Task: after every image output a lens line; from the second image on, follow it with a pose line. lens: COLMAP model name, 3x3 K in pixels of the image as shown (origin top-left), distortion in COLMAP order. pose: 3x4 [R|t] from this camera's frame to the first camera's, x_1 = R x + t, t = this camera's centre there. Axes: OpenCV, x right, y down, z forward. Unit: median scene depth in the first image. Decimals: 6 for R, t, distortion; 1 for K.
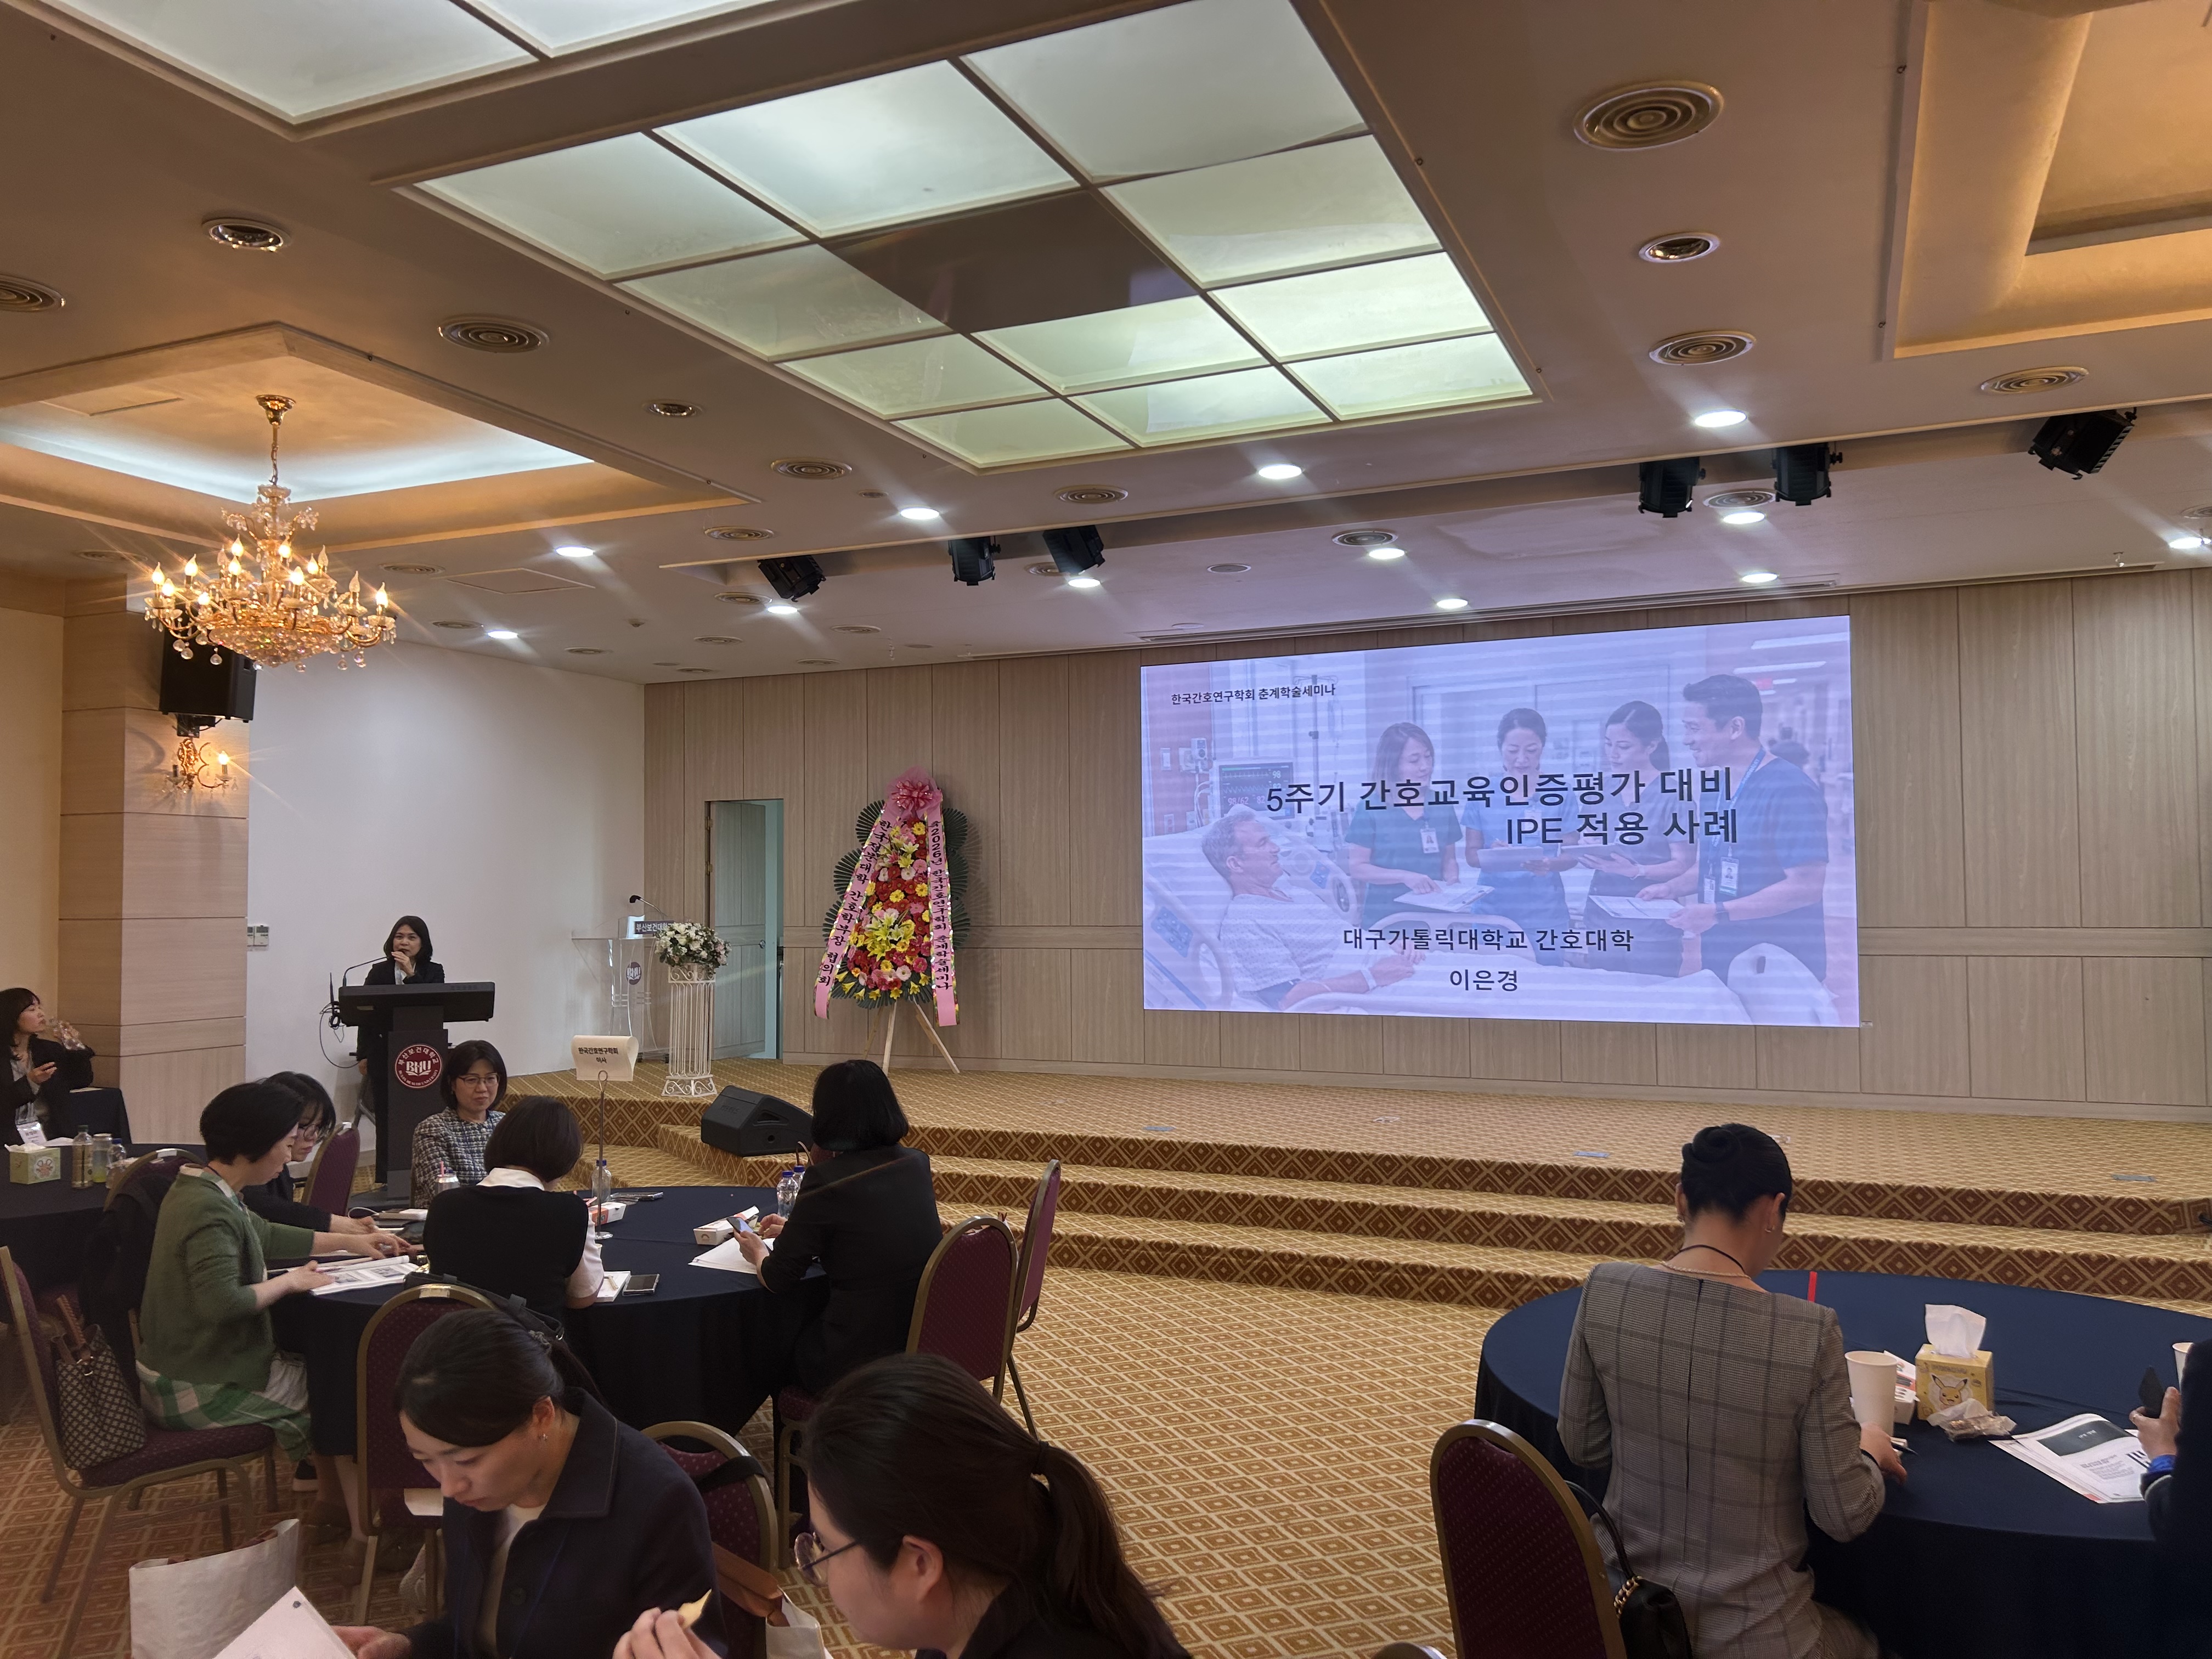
lens RADIAL K [[1669.1, 0, 1097.7], [0, 1669.1, 822.3], [0, 0, 1]] dist [0.046597, -0.053207]
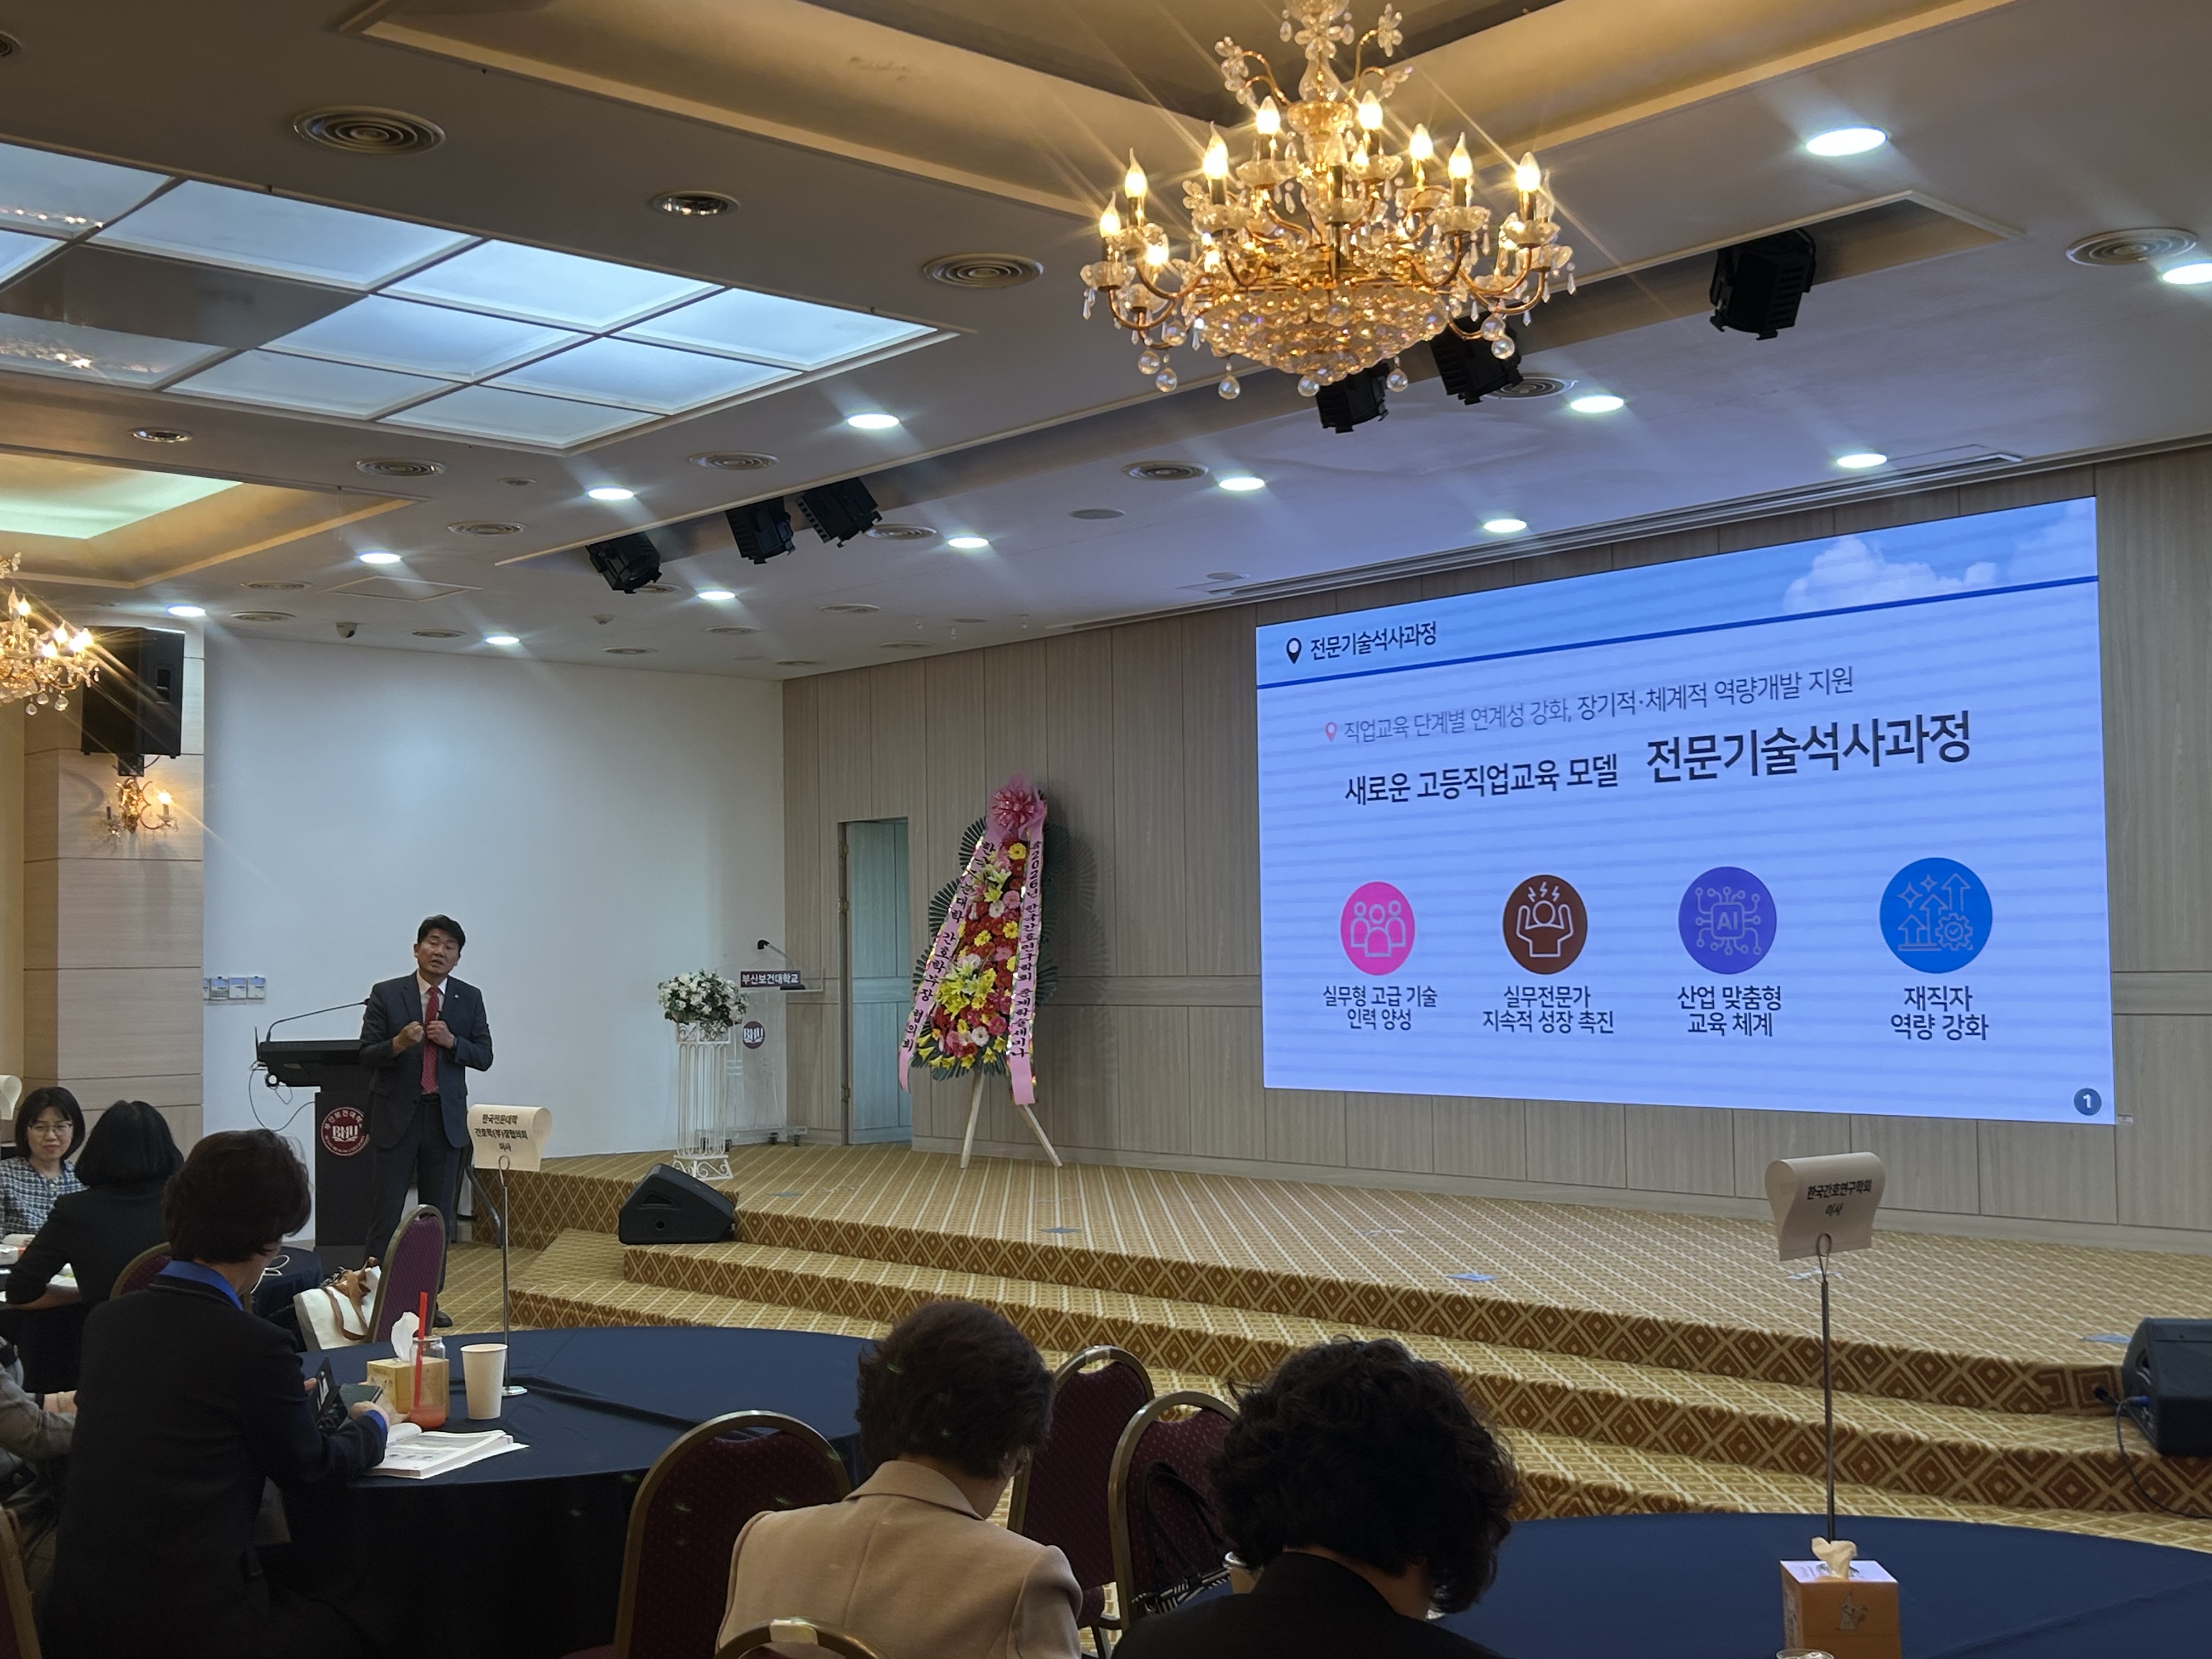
lens RADIAL K [[2509.3, 0, 1093.8], [0, 2509.3, 831.4], [0, 0, 1]] dist [0.036379, 0.000000]
pose [[0.911009, -0.026767, -0.411517, 0.425268], [0.026816, 0.999624, -0.005656, 0.002115], [0.411514, -0.005882, 0.911385, -0.053684]]
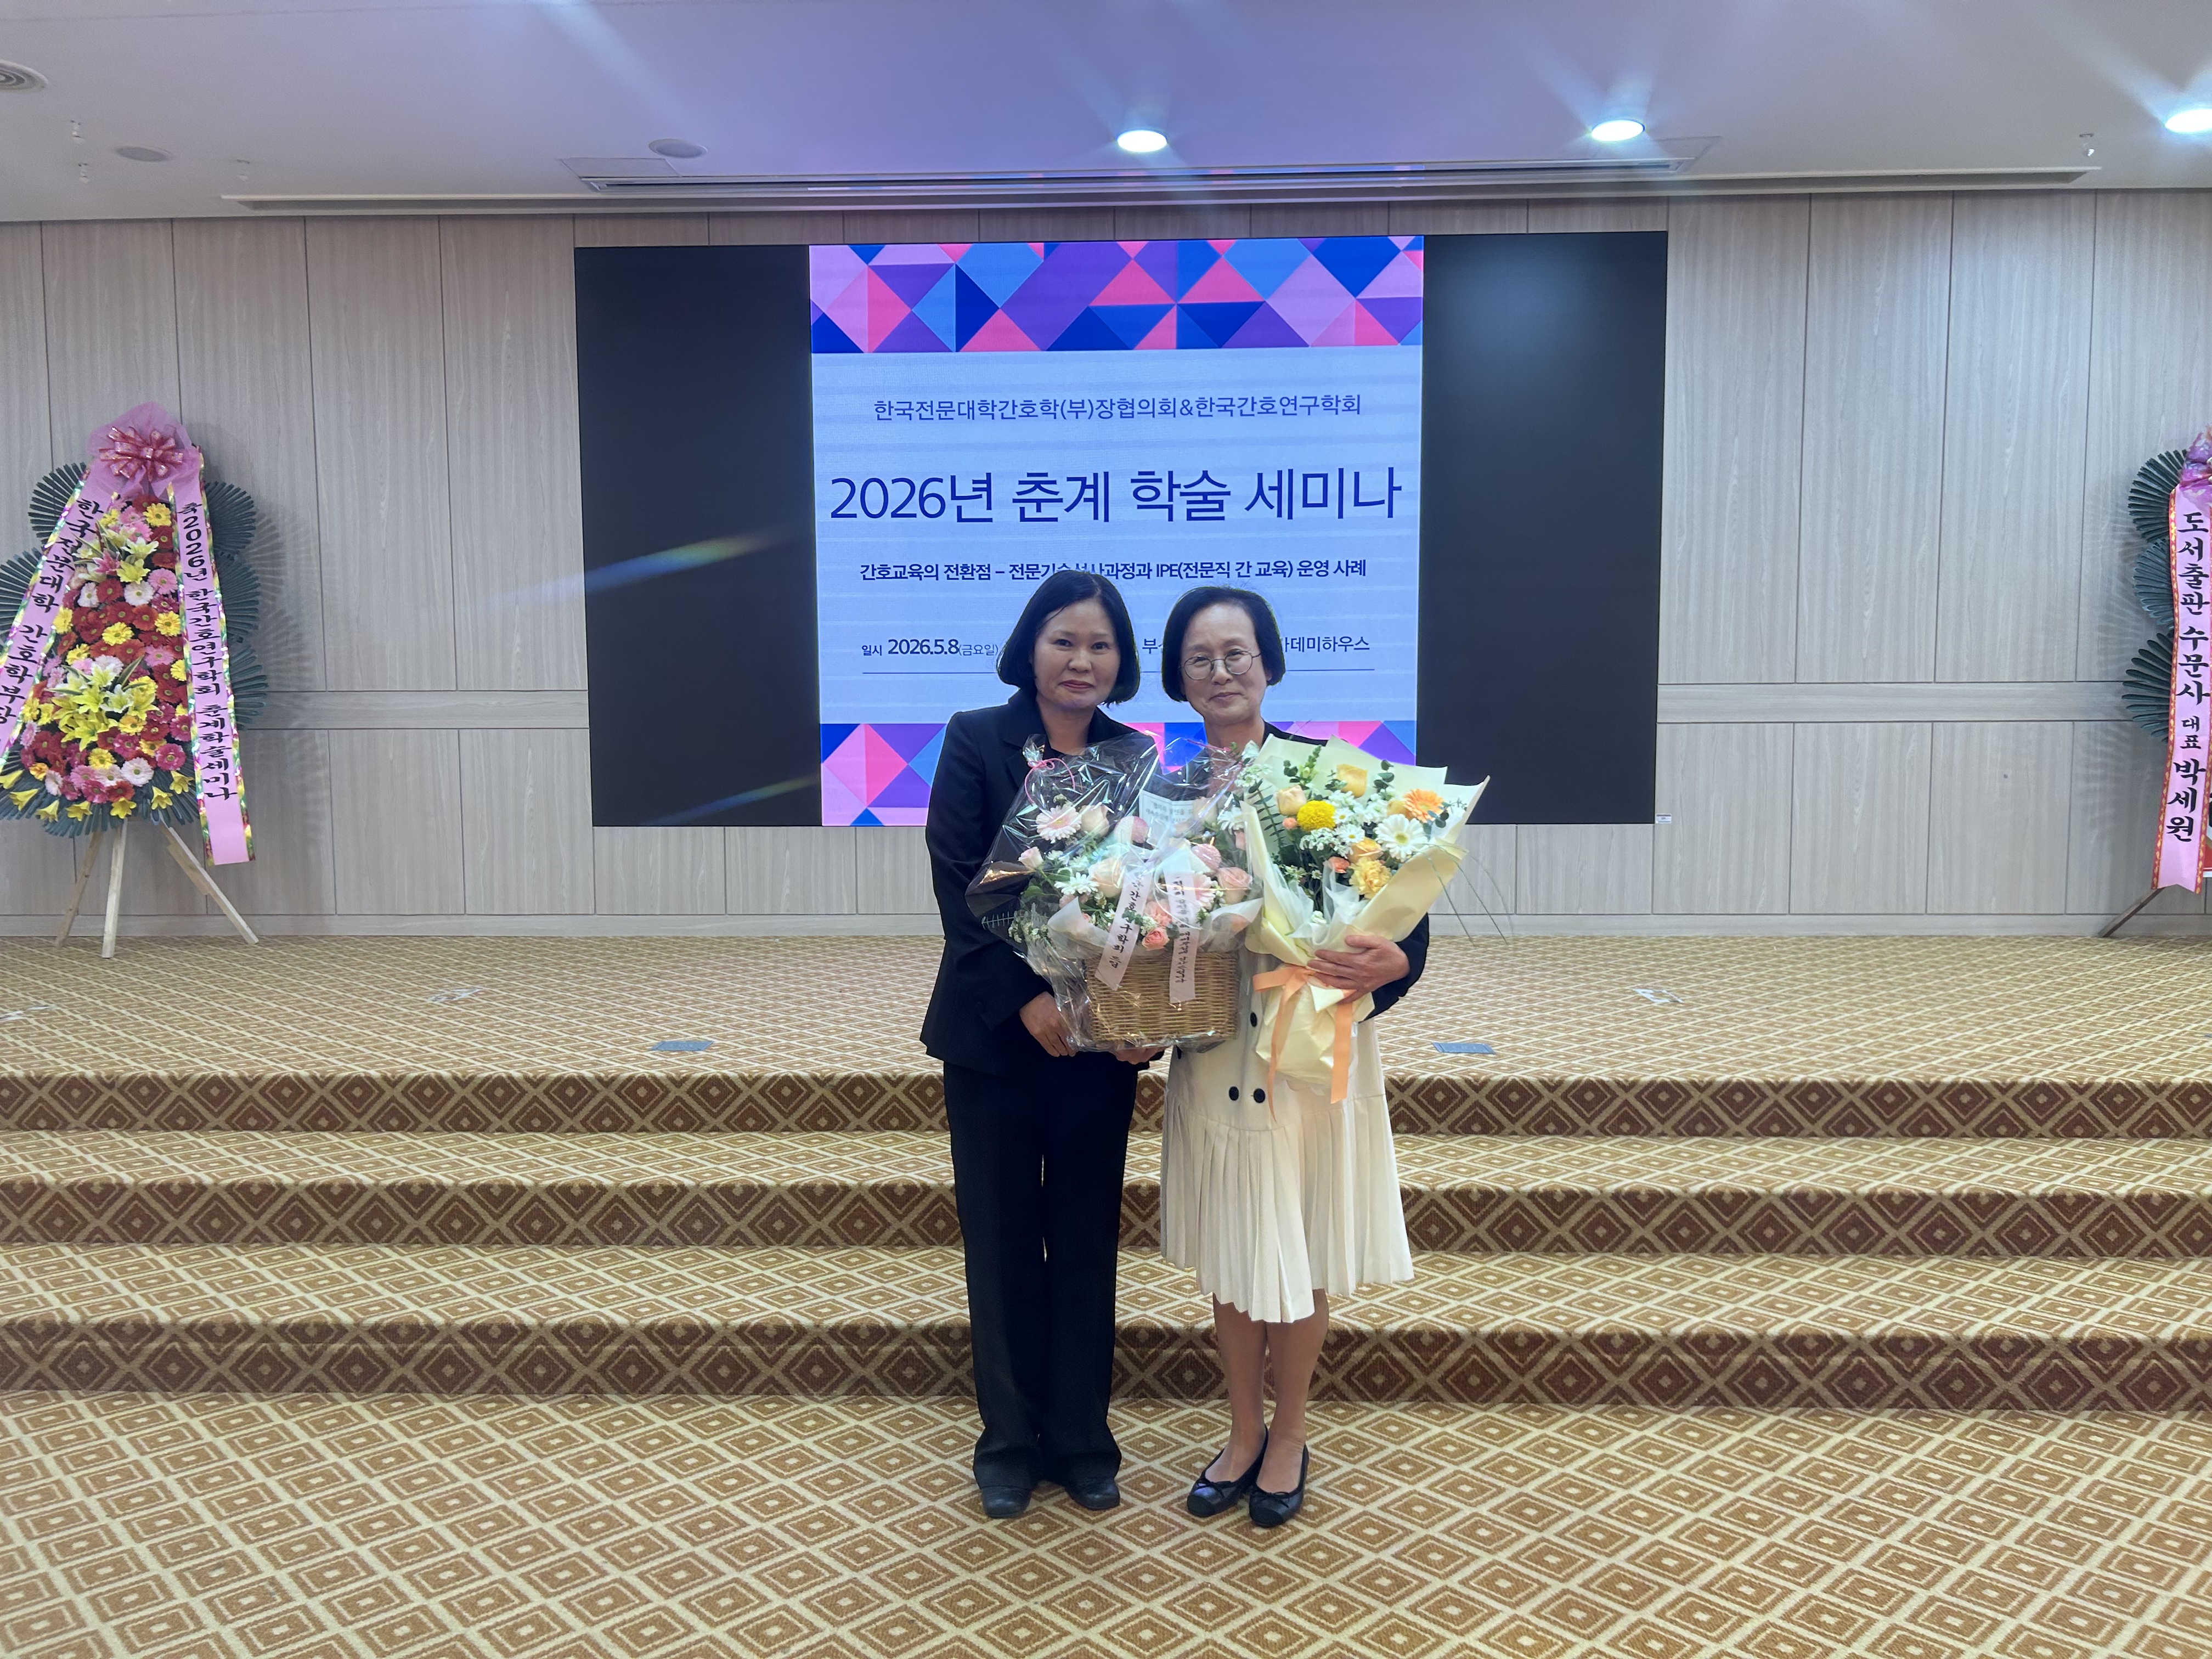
lens RADIAL K [[1669.1, 0, 1097.6], [0, 1669.1, 833.4], [0, 0, 1]] dist [0.046597, -0.053207]
pose [[0.926948, -0.026750, 0.374236, -0.030678], [-0.018134, 0.993095, 0.115903, 0.040269], [-0.374752, -0.114223, 0.920062, 0.365672]]
